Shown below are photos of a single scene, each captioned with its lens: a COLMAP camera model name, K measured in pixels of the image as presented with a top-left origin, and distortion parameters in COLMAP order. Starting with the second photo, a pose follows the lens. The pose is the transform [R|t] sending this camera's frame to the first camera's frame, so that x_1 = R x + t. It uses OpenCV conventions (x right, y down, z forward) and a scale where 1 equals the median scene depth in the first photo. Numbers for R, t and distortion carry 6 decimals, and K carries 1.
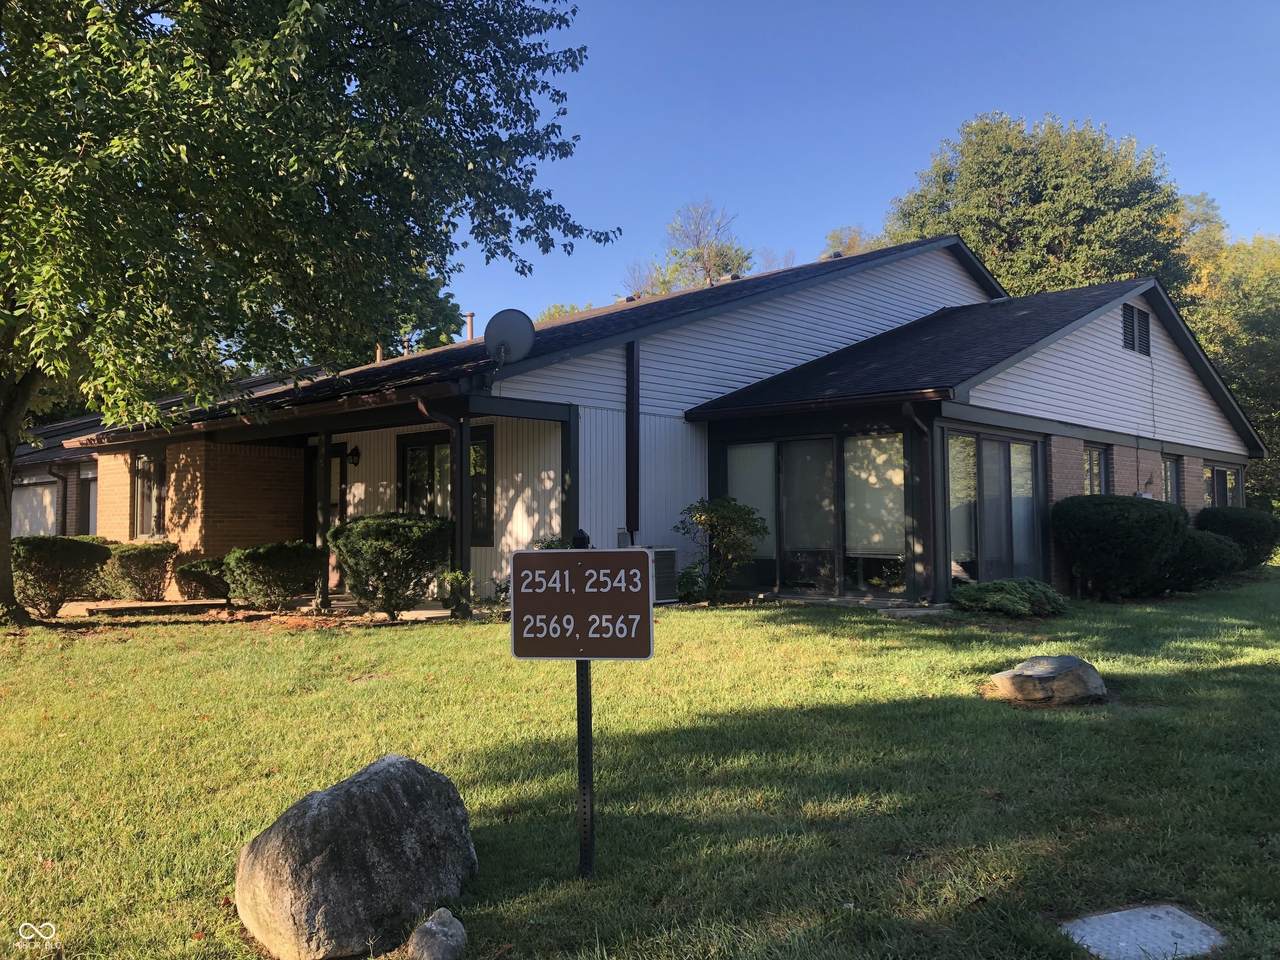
lens RADIAL K [[1044.9, 0, 640.0], [0, 1044.9, 480.0], [0, 0, 1]] dist [-0.004070, -0.001091]
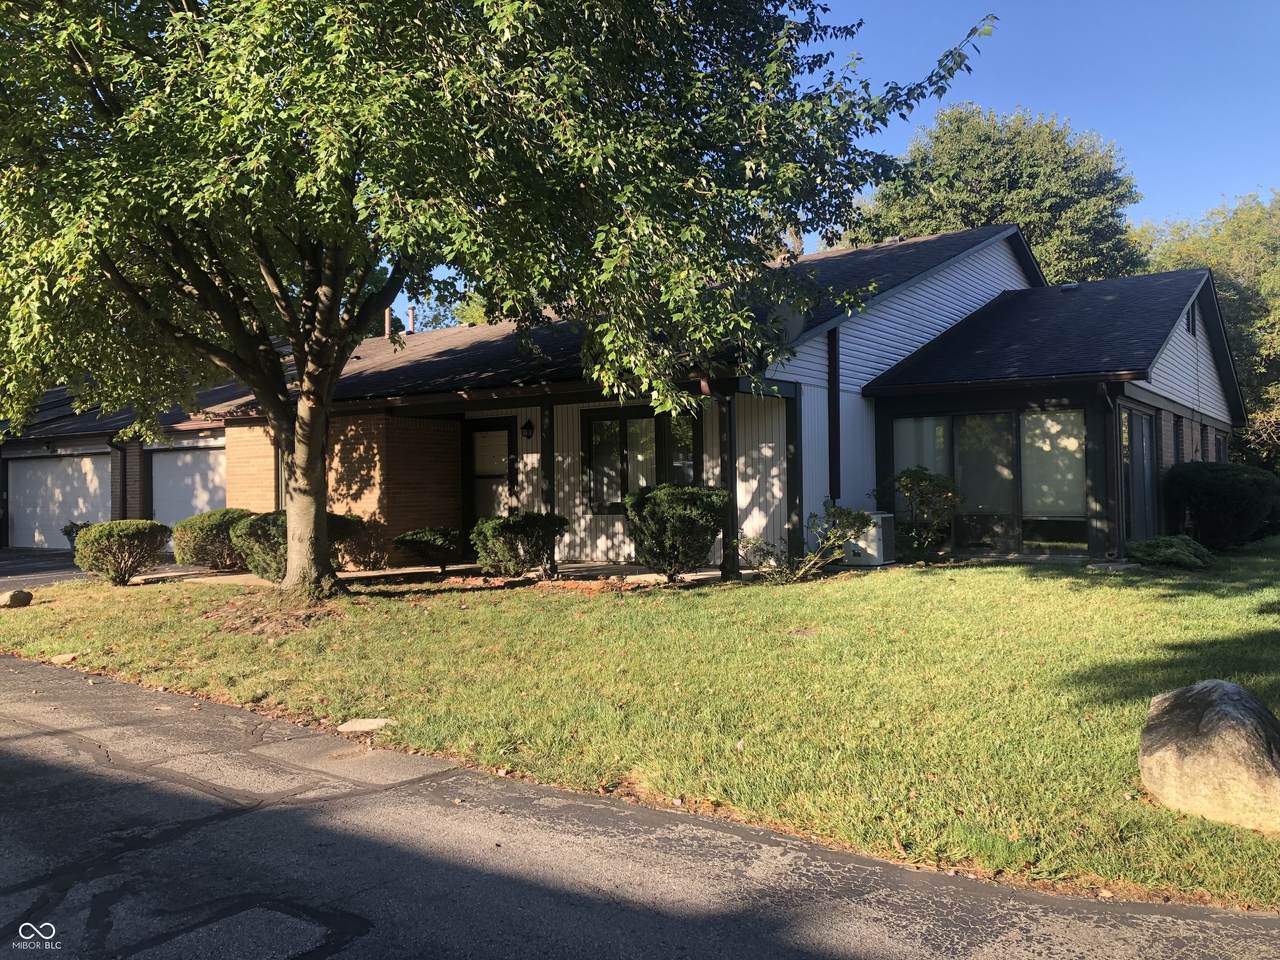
lens RADIAL K [[1044.9, 0, 640.0], [0, 1044.9, 480.0], [0, 0, 1]] dist [-0.004070, -0.001091]
pose [[0.989415, -0.009740, 0.144789, -0.304540], [0.004937, 0.999427, 0.033494, -0.004332], [-0.145033, -0.032425, 0.988895, -0.047281]]
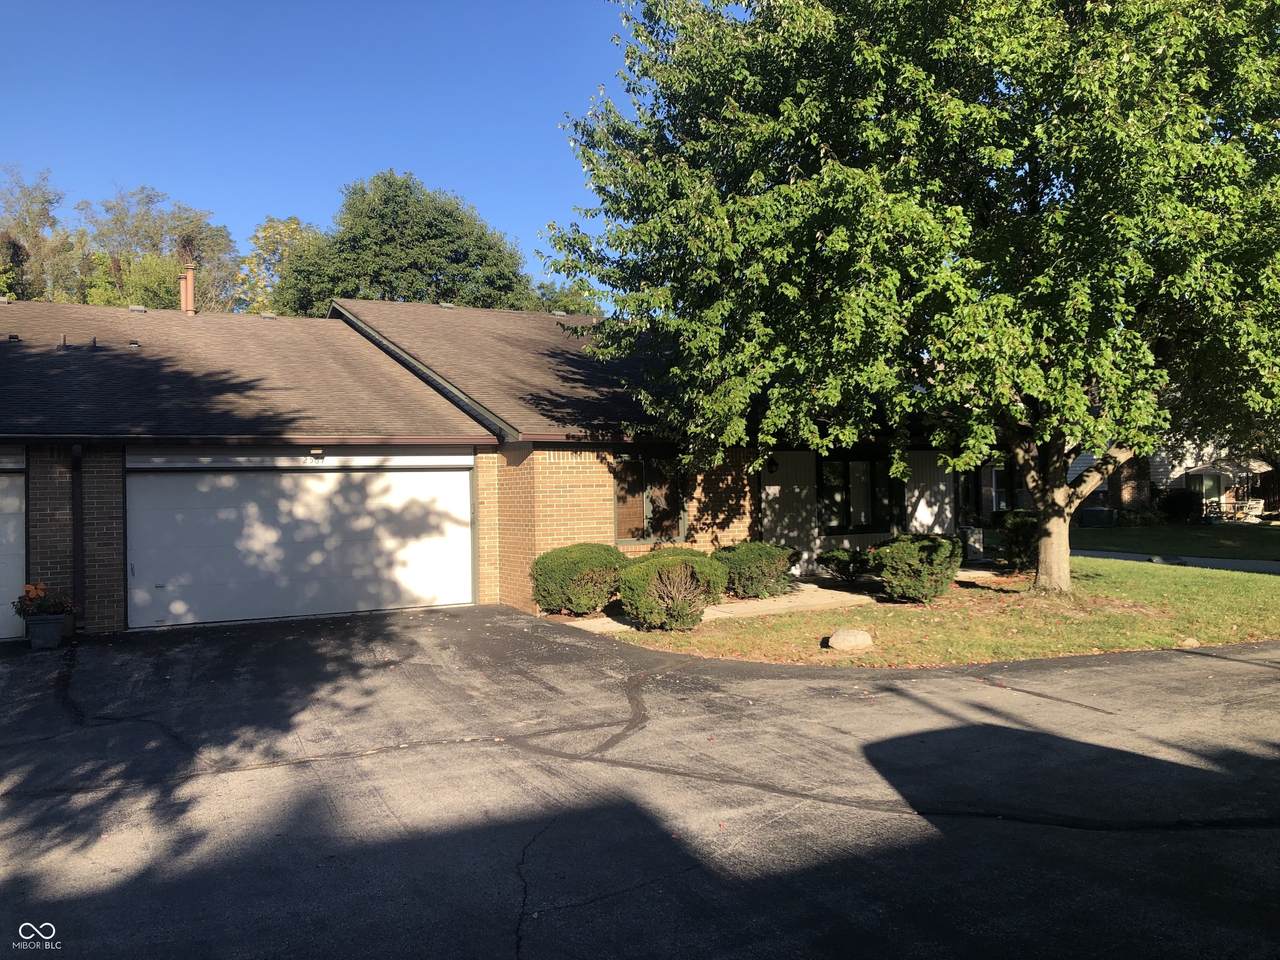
lens RADIAL K [[1044.9, 0, 640.0], [0, 1044.9, 480.0], [0, 0, 1]] dist [-0.004070, -0.001091]
pose [[0.370017, 0.006522, 0.929002, -1.427762], [-0.020992, 0.999779, 0.001342, -0.000911], [-0.928788, -0.019998, 0.370072, 0.675907]]
